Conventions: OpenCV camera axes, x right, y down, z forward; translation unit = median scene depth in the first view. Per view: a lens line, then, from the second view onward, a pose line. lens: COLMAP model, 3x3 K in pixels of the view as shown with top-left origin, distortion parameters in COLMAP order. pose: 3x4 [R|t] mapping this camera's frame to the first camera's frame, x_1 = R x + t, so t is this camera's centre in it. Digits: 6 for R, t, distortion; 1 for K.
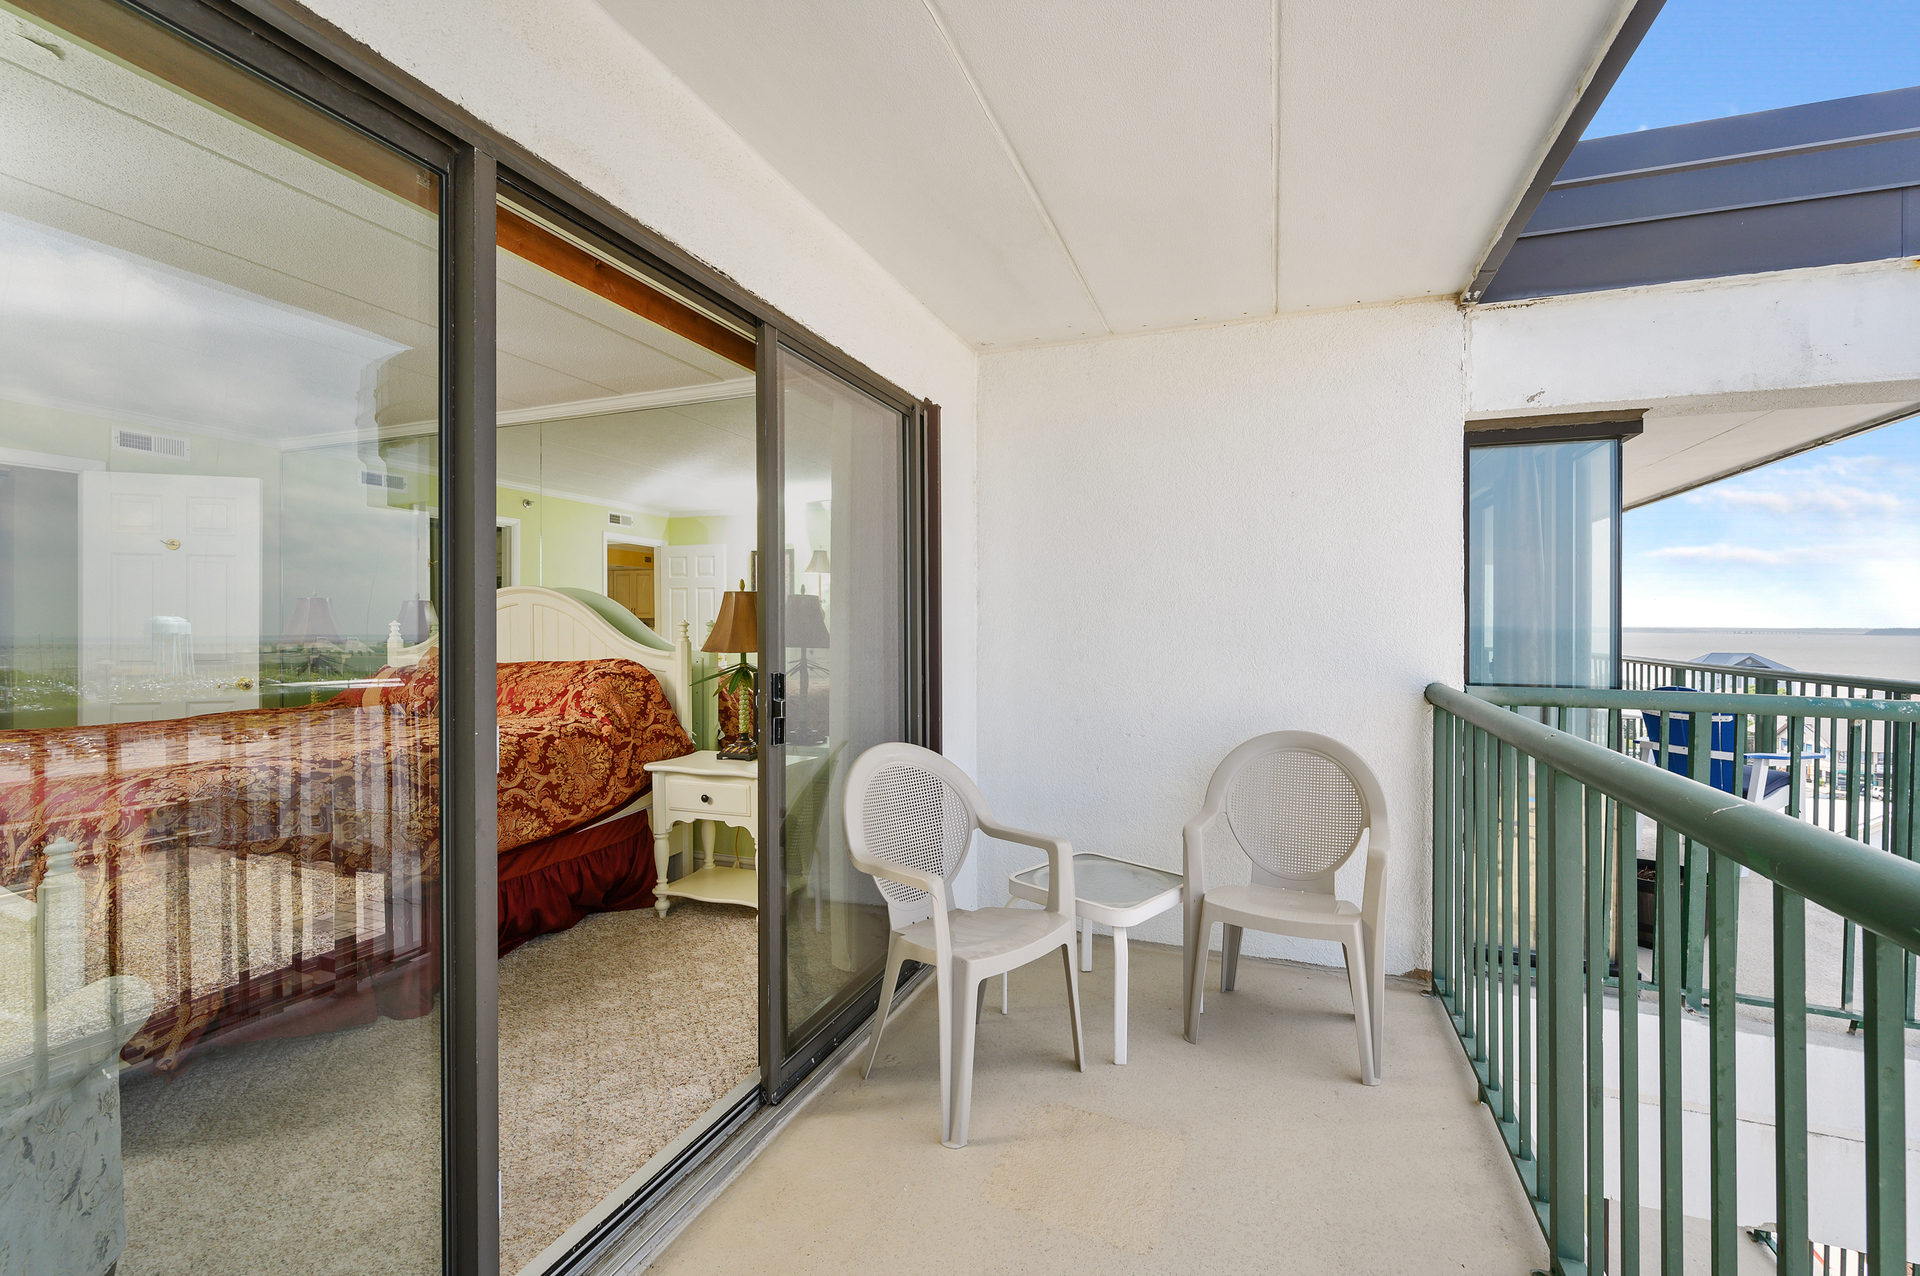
lens RADIAL K [[828.5, 0, 959.9], [0, 828.5, 617.0], [0, 0, 1]] dist [-0.002320, -0.000618]
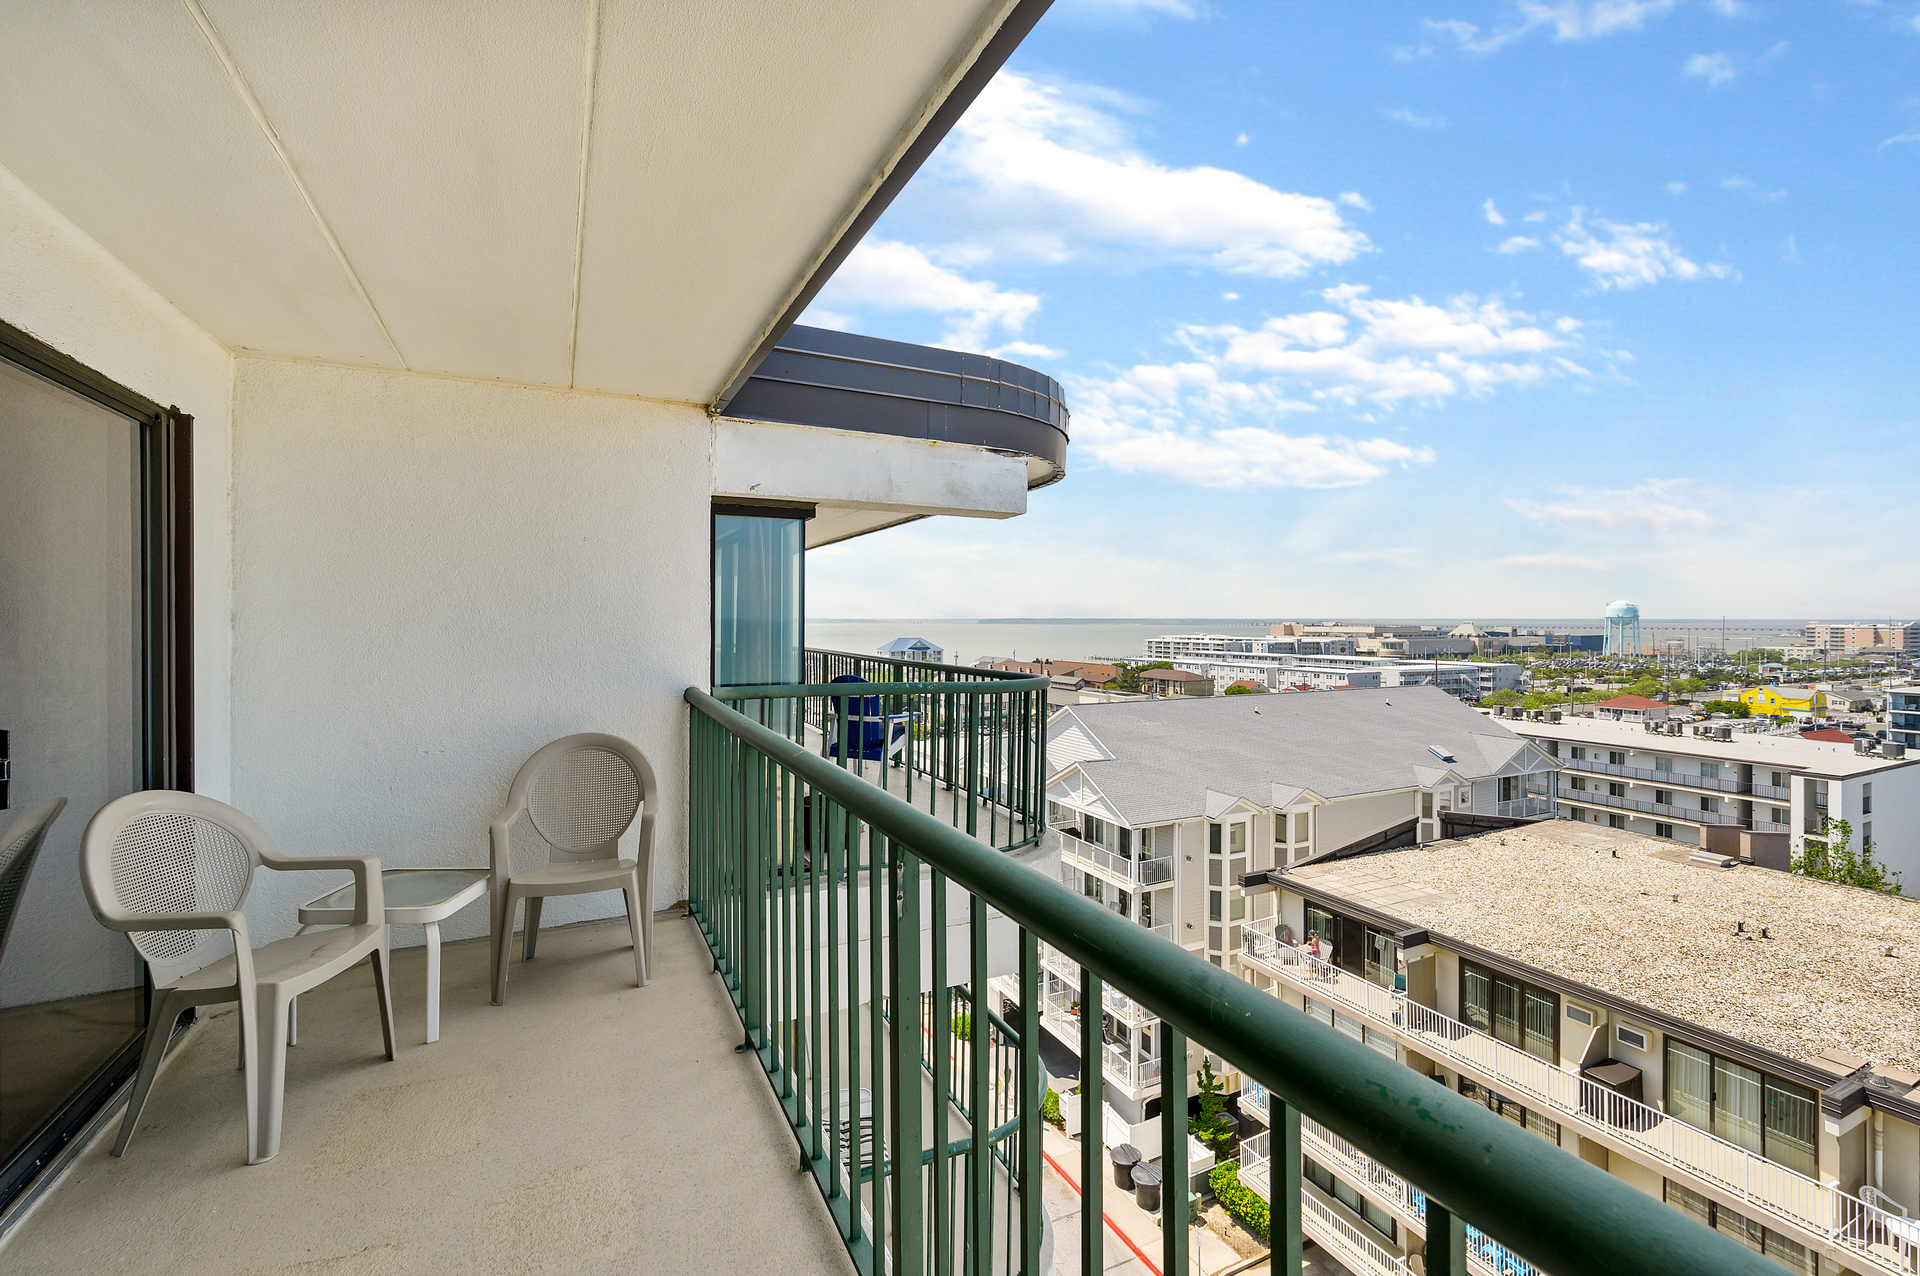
lens RADIAL K [[828.5, 0, 959.9], [0, 828.5, 617.0], [0, 0, 1]] dist [-0.002320, -0.000618]
pose [[0.685635, -0.000563, 0.727945, -0.125351], [-0.004120, 0.999981, 0.004653, -0.048852], [-0.727933, -0.006190, 0.685620, -0.279473]]
